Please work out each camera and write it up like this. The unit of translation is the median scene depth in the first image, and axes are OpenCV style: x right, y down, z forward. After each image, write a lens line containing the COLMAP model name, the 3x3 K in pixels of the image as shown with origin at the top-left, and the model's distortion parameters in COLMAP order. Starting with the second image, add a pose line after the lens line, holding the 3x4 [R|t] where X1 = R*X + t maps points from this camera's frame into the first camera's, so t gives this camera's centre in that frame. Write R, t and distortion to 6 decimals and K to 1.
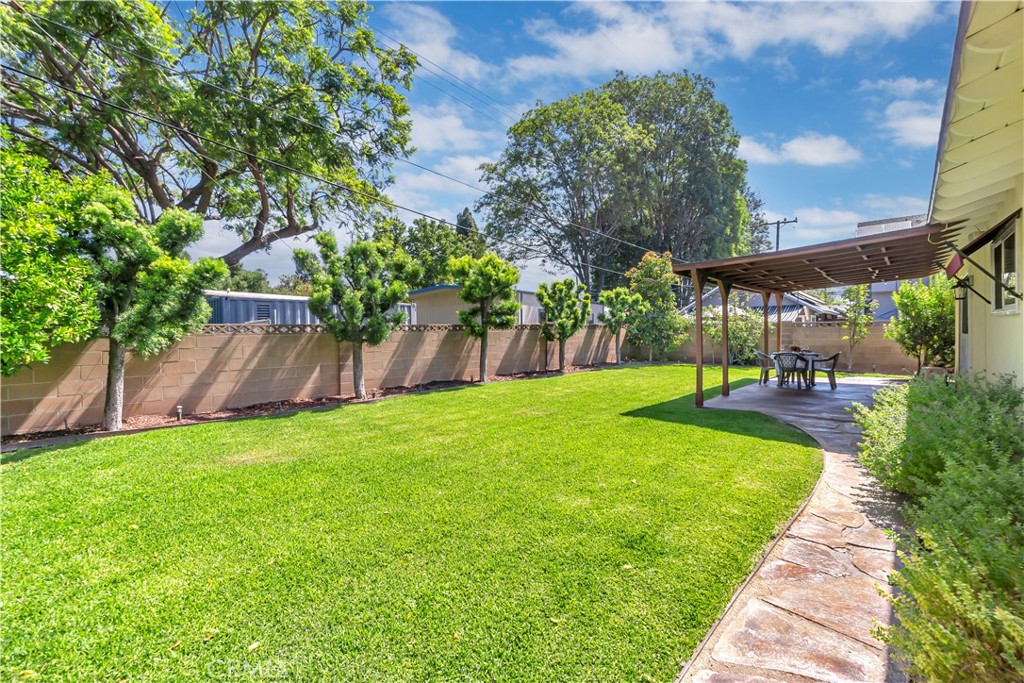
lens RADIAL K [[440.1, 0, 506.3], [0, 440.1, 340.2], [0, 0, 1]] dist [0.000144, 0.000474]
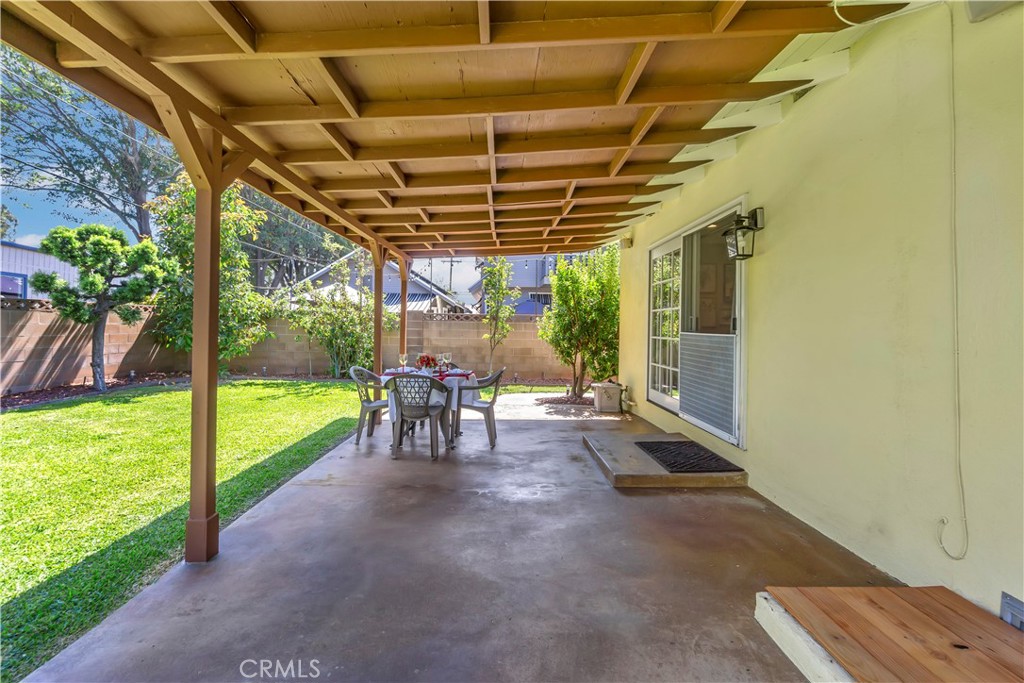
lens RADIAL K [[448.3, 0, 499.9], [0, 448.3, 326.7], [0, 0, 1]] dist [-0.007153, 0.000284]
pose [[0.735777, 0.021139, 0.676894, 0.350101], [-0.009608, 0.999738, -0.020777, -0.007181], [-0.677156, 0.008784, 0.735787, 0.536052]]
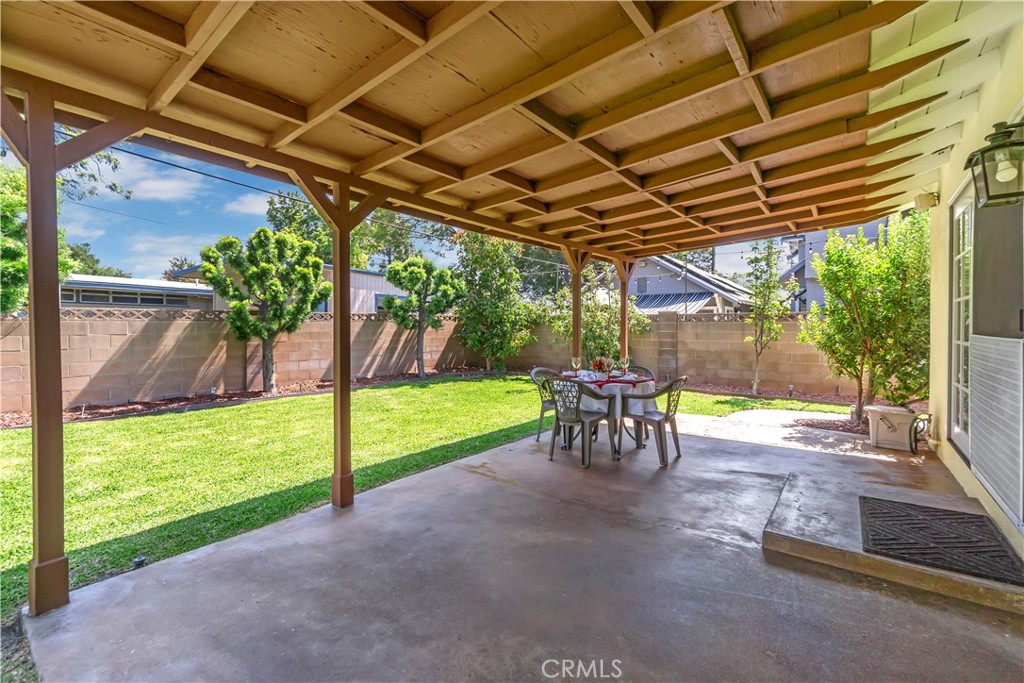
lens RADIAL K [[442.1, 0, 508.4], [0, 442.1, 333.1], [0, 0, 1]] dist [-0.002847, 0.000568]
pose [[0.997160, 0.008215, 0.074861, 0.473083], [-0.007873, 0.999957, -0.004864, -0.009561], [-0.074898, 0.004261, 0.997182, 0.498796]]
